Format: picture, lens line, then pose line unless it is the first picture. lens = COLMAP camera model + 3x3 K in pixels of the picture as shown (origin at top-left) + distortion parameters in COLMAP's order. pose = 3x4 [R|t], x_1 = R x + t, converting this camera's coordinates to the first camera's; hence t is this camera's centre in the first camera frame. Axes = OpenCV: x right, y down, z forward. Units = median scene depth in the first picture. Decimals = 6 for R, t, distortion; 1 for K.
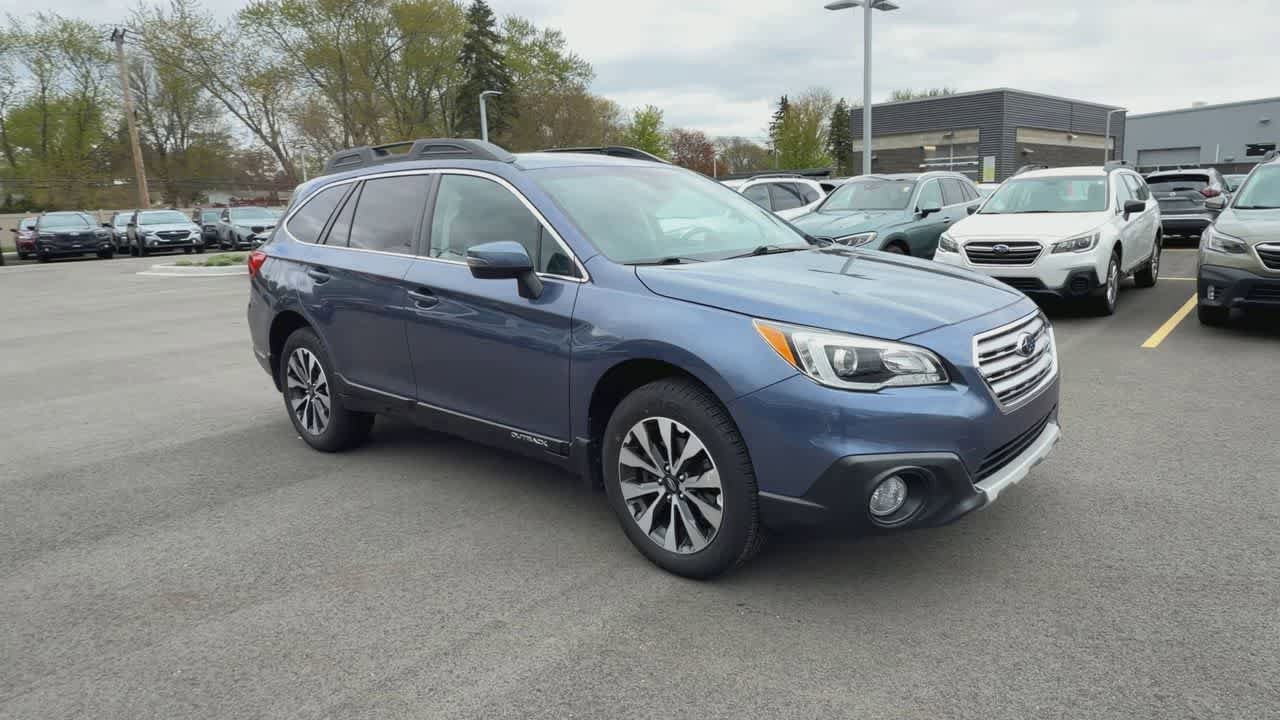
lens RADIAL K [[783.4, 0, 771.1], [0, 783.4, 355.4], [0, 0, 1]] dist [0.000029, 0.000875]
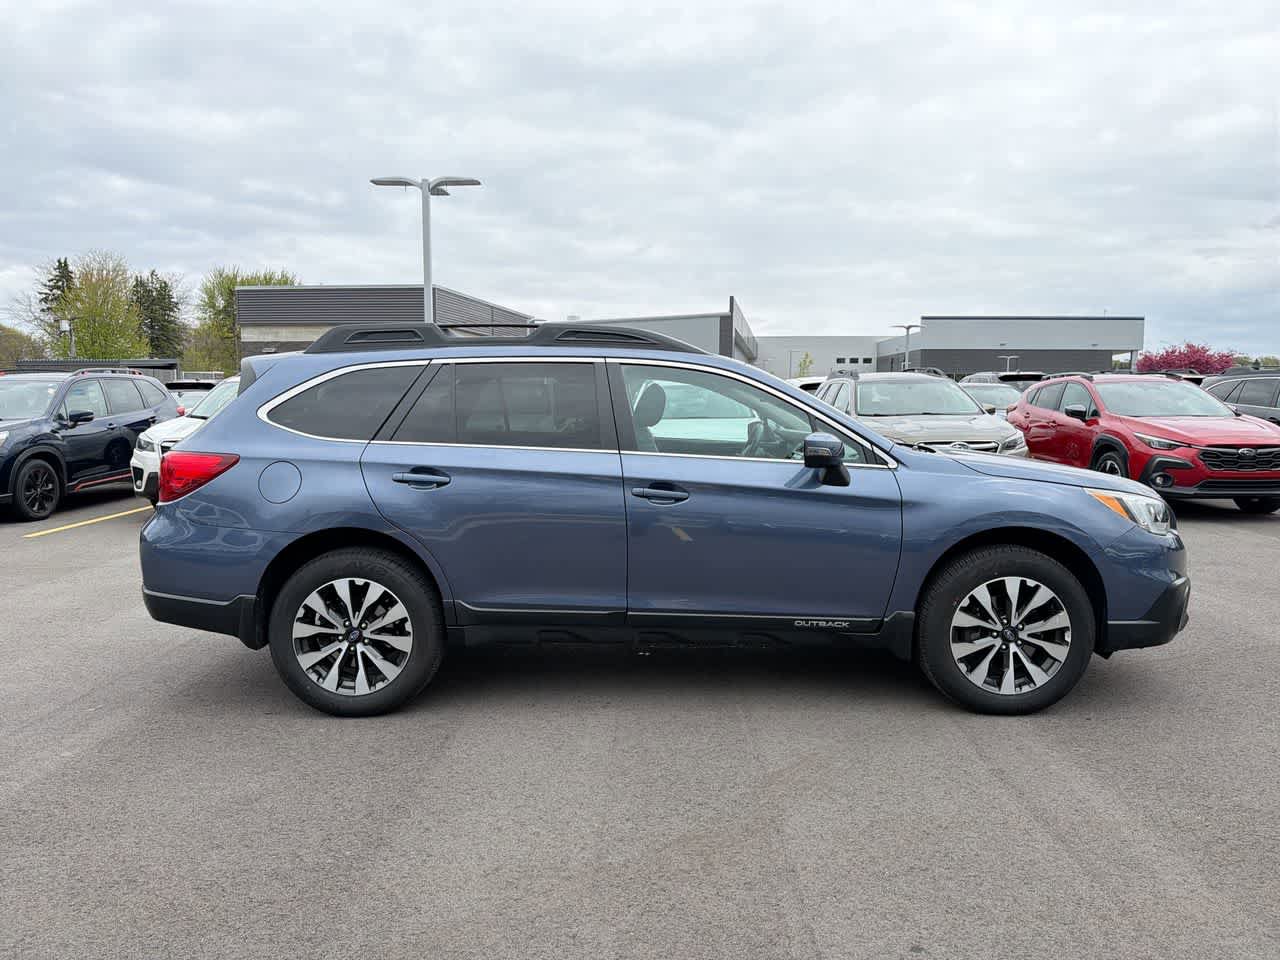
lens RADIAL K [[917.3, 0, 640.0], [0, 917.3, 480.0], [0, 0, 1]] dist [0.092082, -0.131298]
pose [[0.801171, -0.025063, 0.597911, -0.817438], [0.094747, 0.991833, -0.085380, -0.000523], [-0.590888, 0.125054, 0.797003, 0.104279]]
